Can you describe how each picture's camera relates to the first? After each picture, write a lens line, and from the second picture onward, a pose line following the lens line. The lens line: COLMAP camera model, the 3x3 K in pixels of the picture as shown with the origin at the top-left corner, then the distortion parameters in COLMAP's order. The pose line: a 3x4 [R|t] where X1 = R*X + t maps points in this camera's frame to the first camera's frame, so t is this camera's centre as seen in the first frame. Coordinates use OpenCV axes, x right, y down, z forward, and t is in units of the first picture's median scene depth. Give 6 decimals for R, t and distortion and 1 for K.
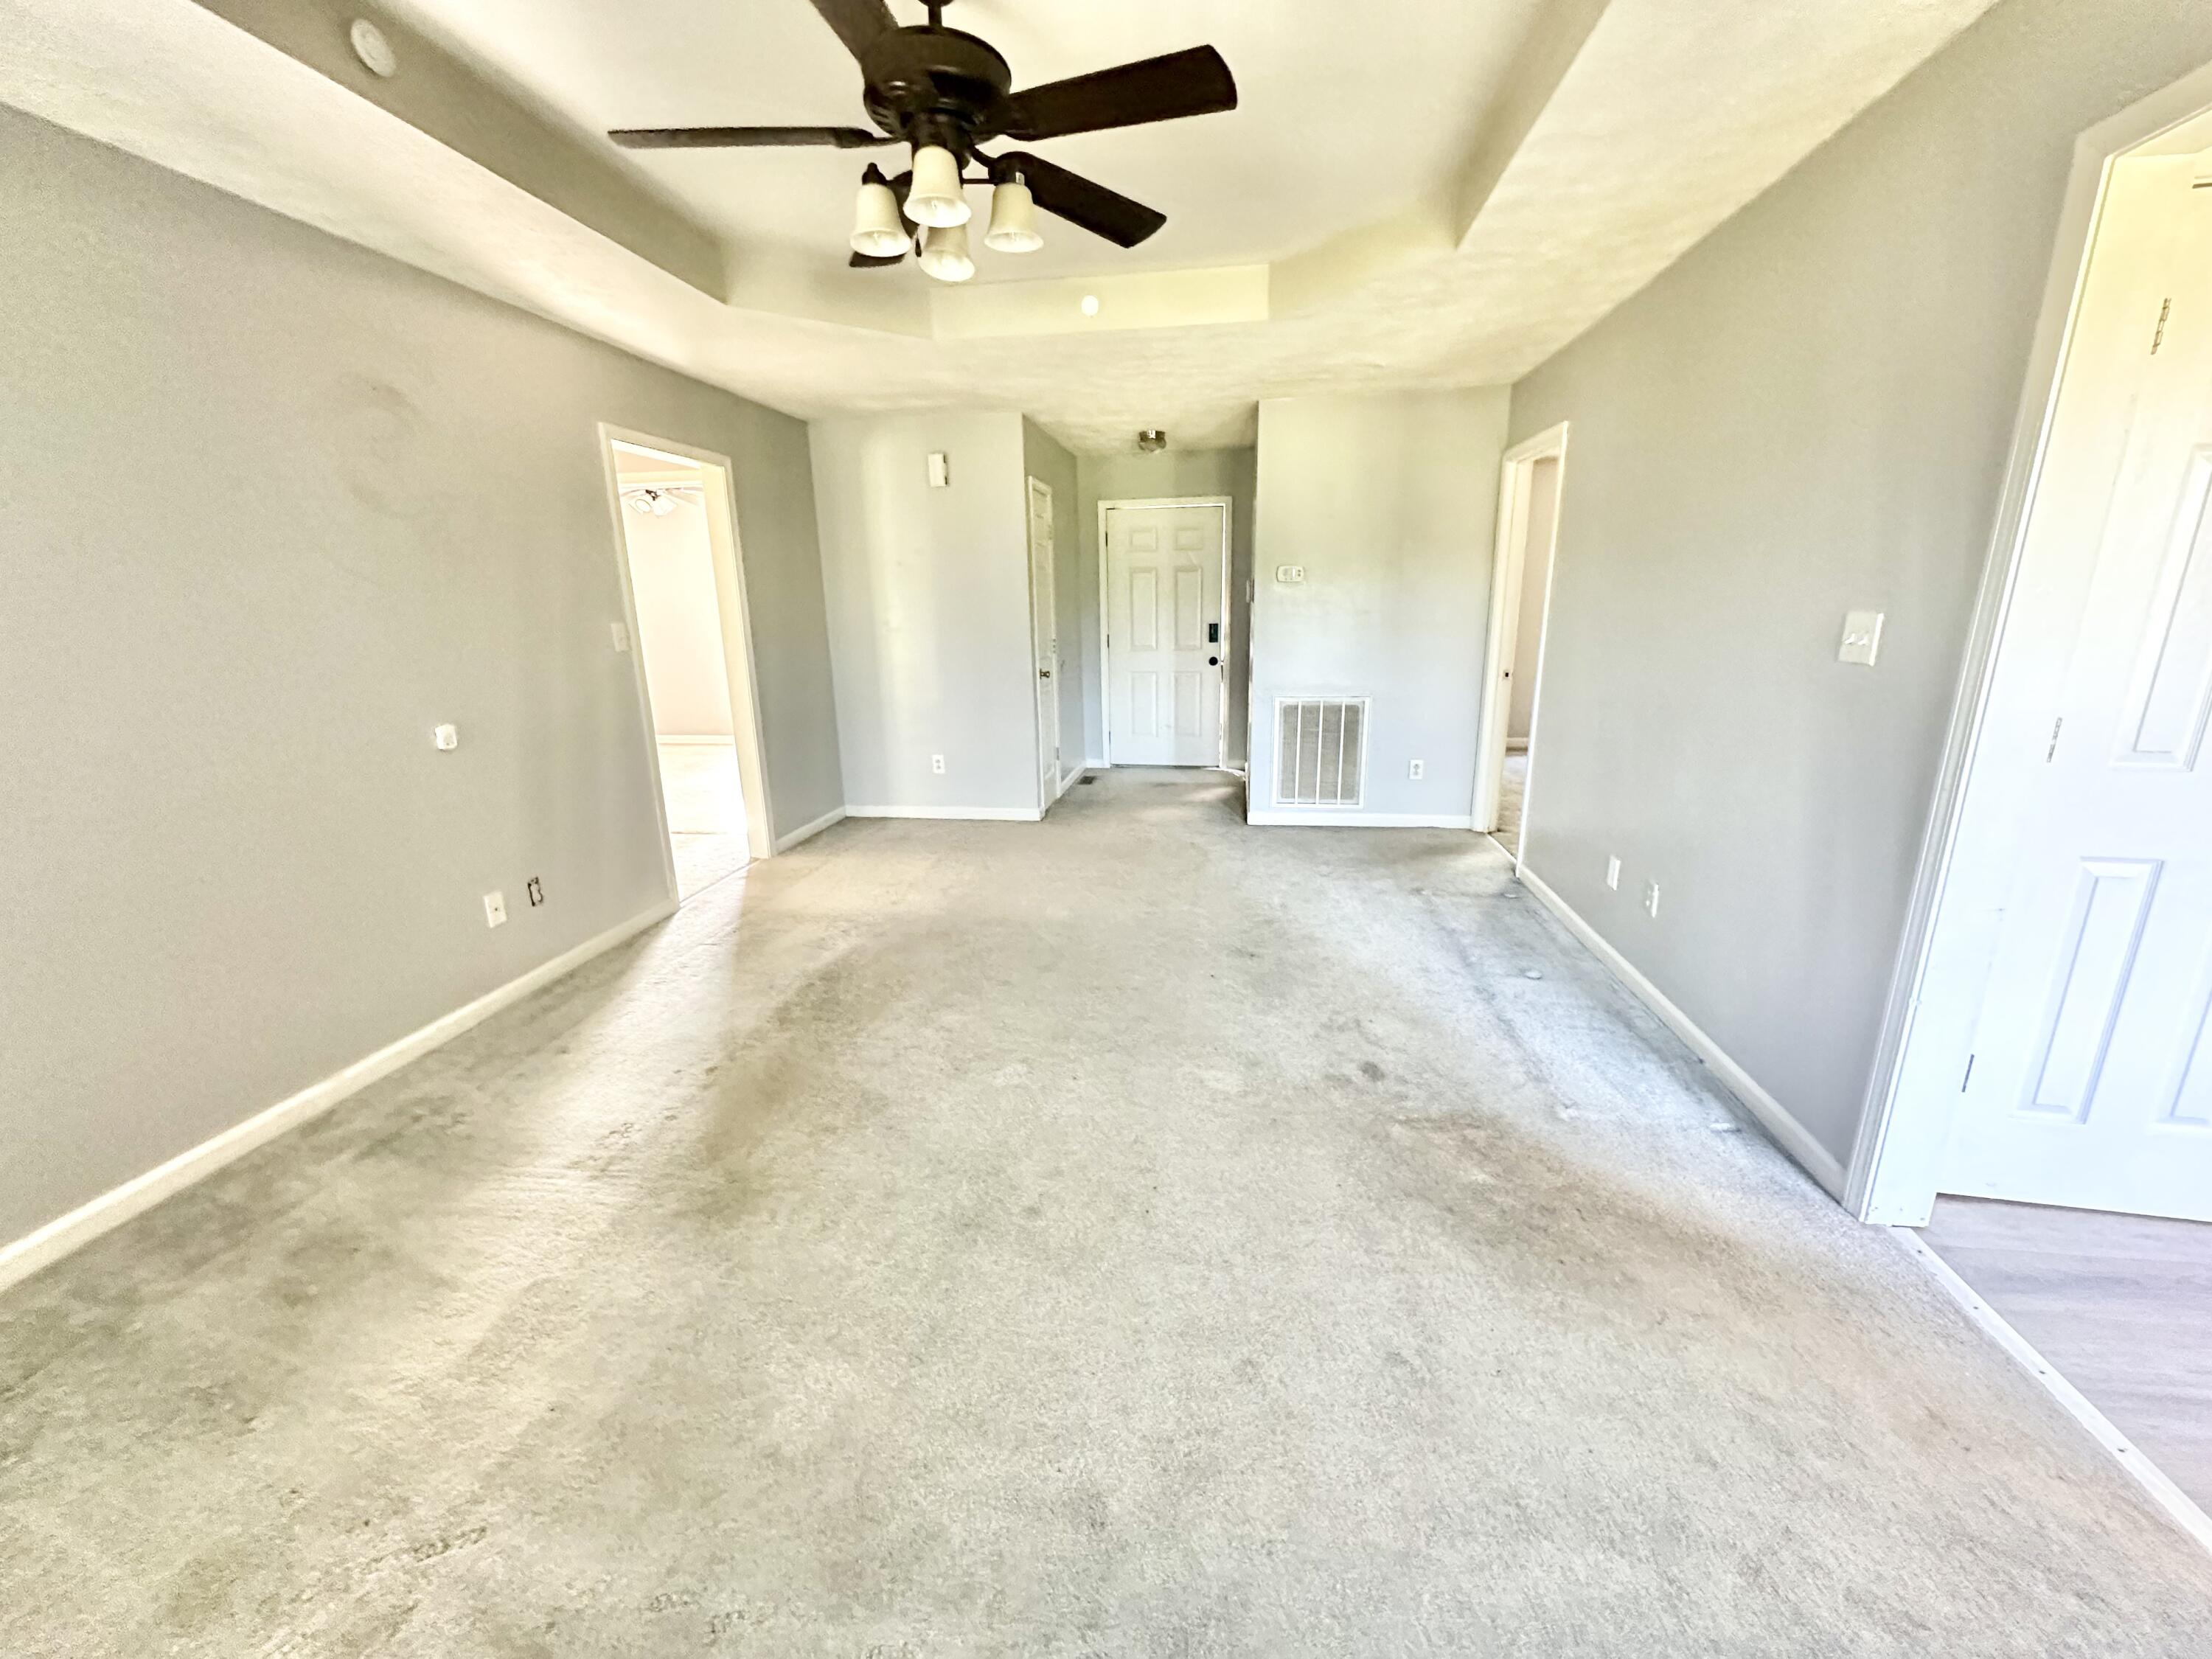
lens RADIAL K [[883.3, 0, 1104.2], [0, 883.3, 829.1], [0, 0, 1]] dist [-0.001465, 0.000329]
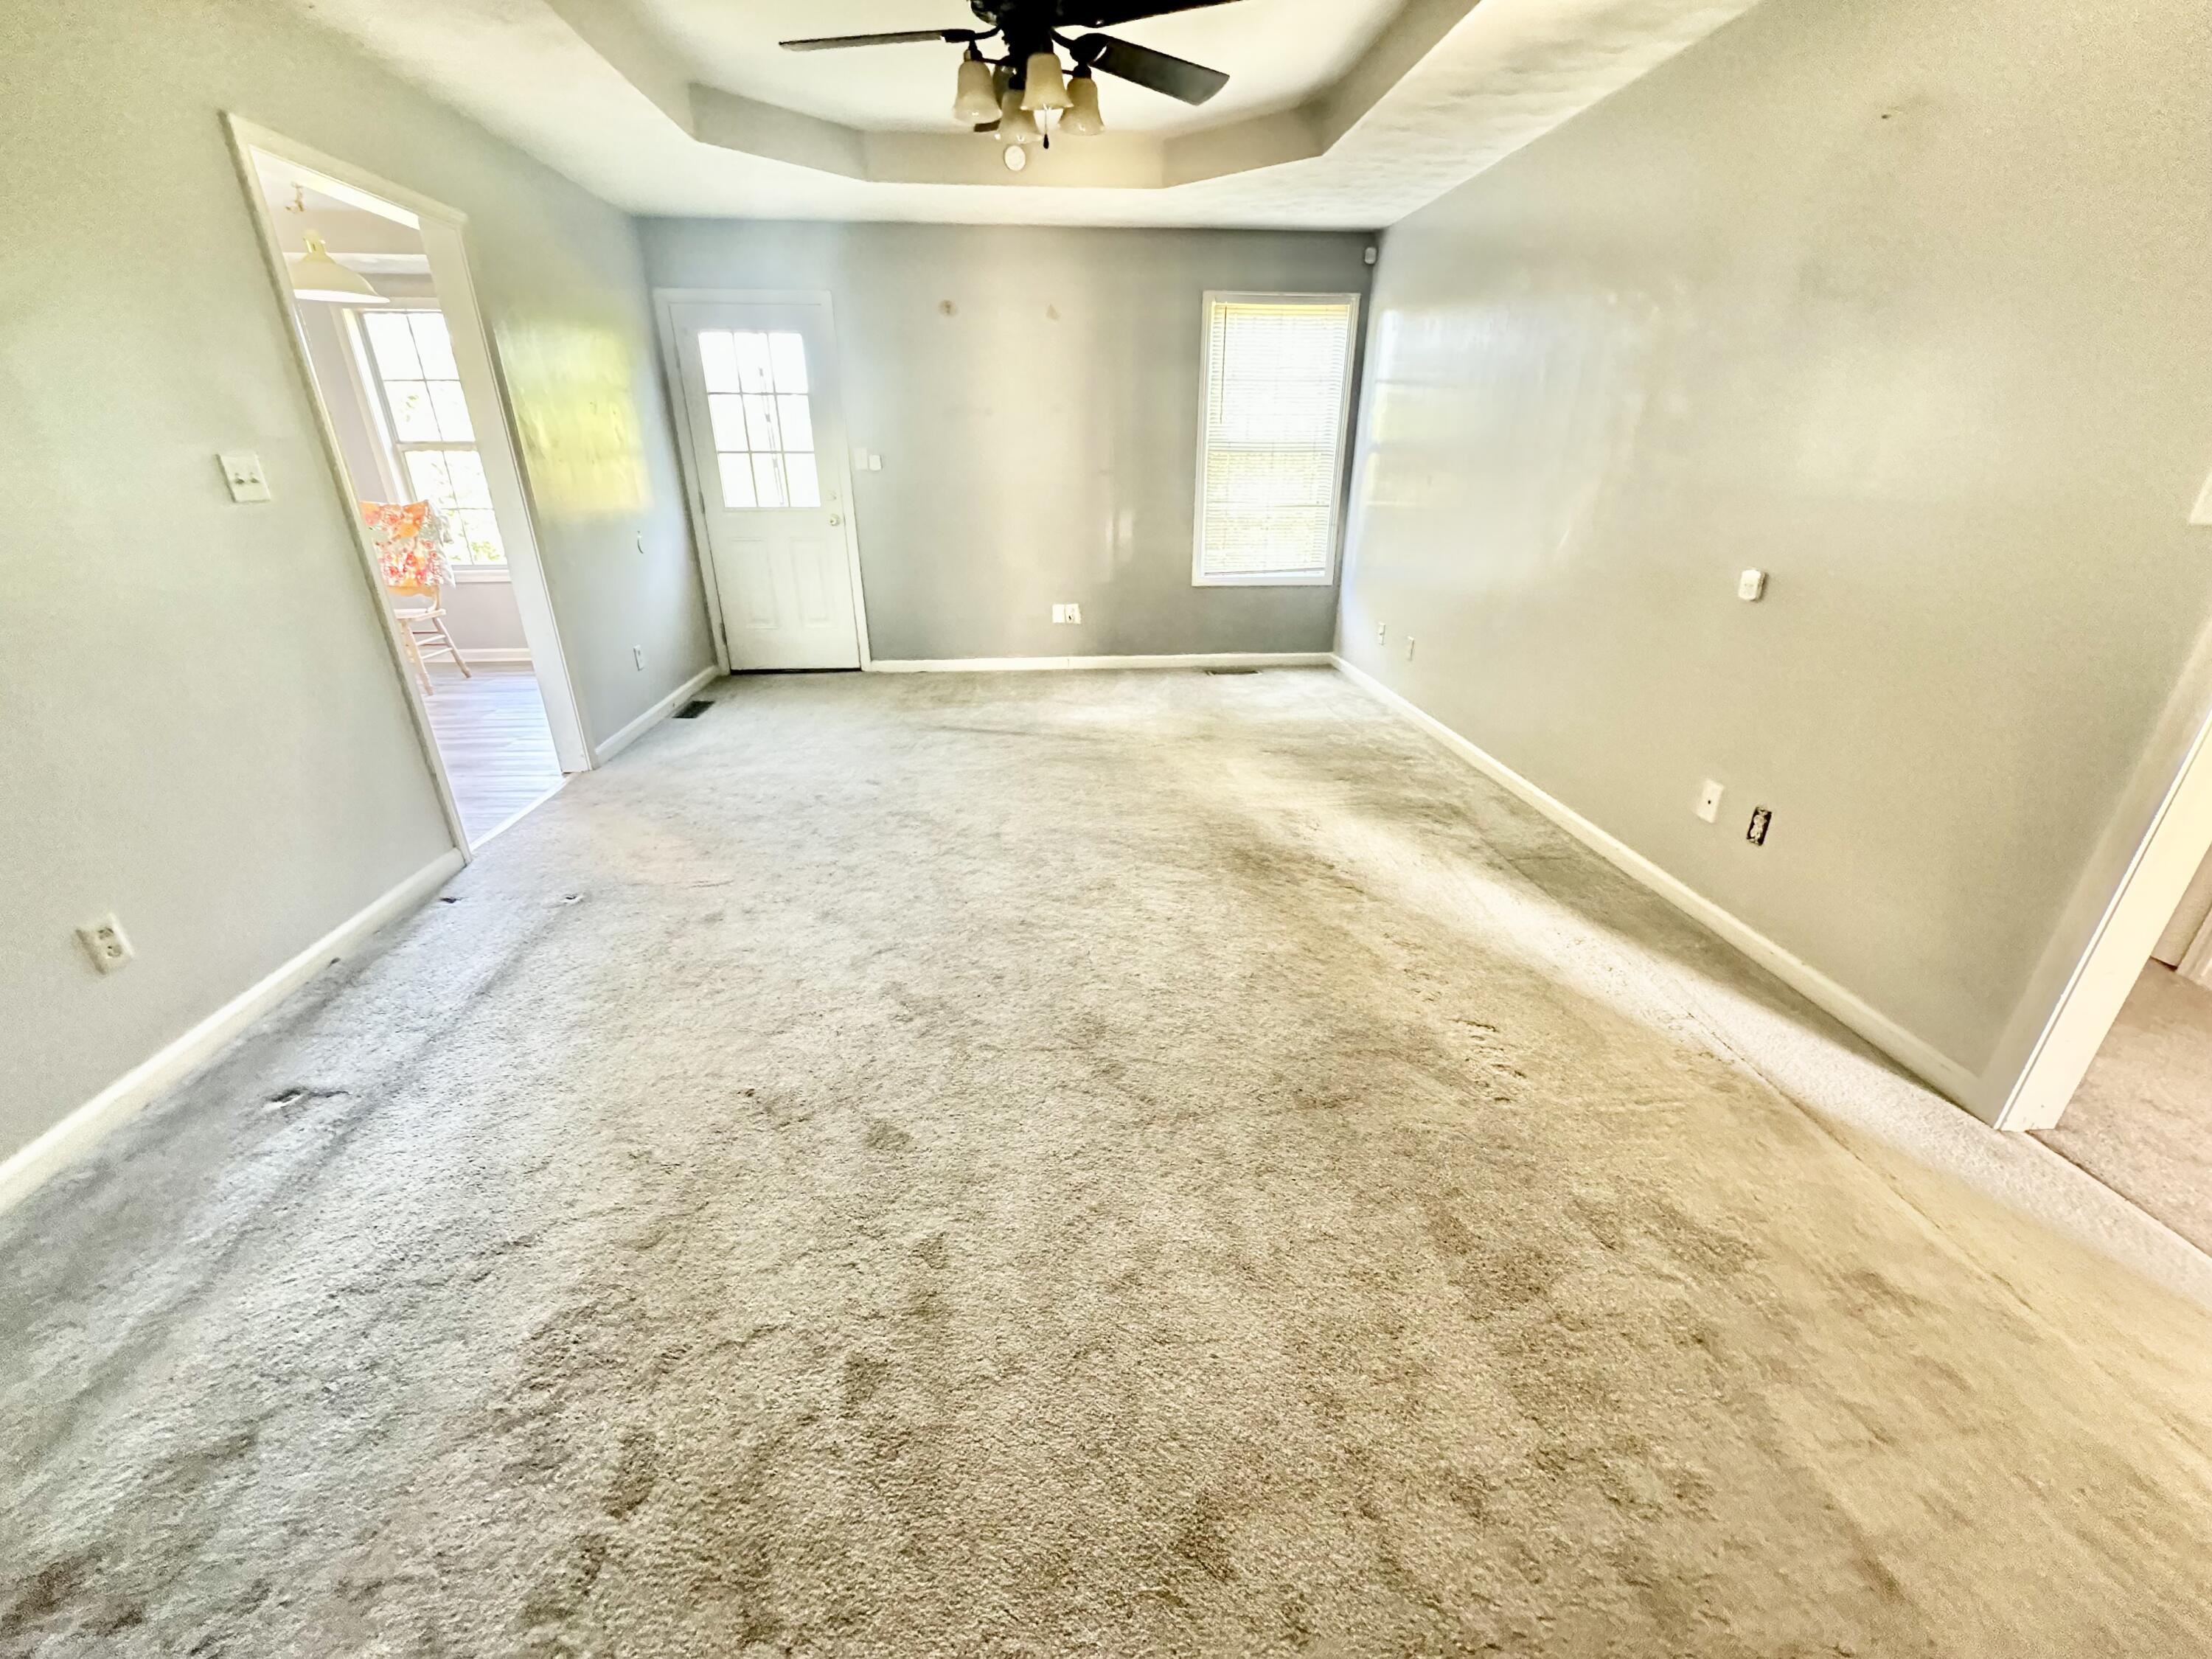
lens RADIAL K [[883.3, 0, 1103.5], [0, 883.3, 831.9], [0, 0, 1]] dist [-0.001465, 0.000329]
pose [[-0.974320, 0.103562, -0.199940, 0.049791], [-0.042883, 0.786358, 0.616281, -0.383009], [0.221048, 0.609029, -0.761723, 1.532870]]
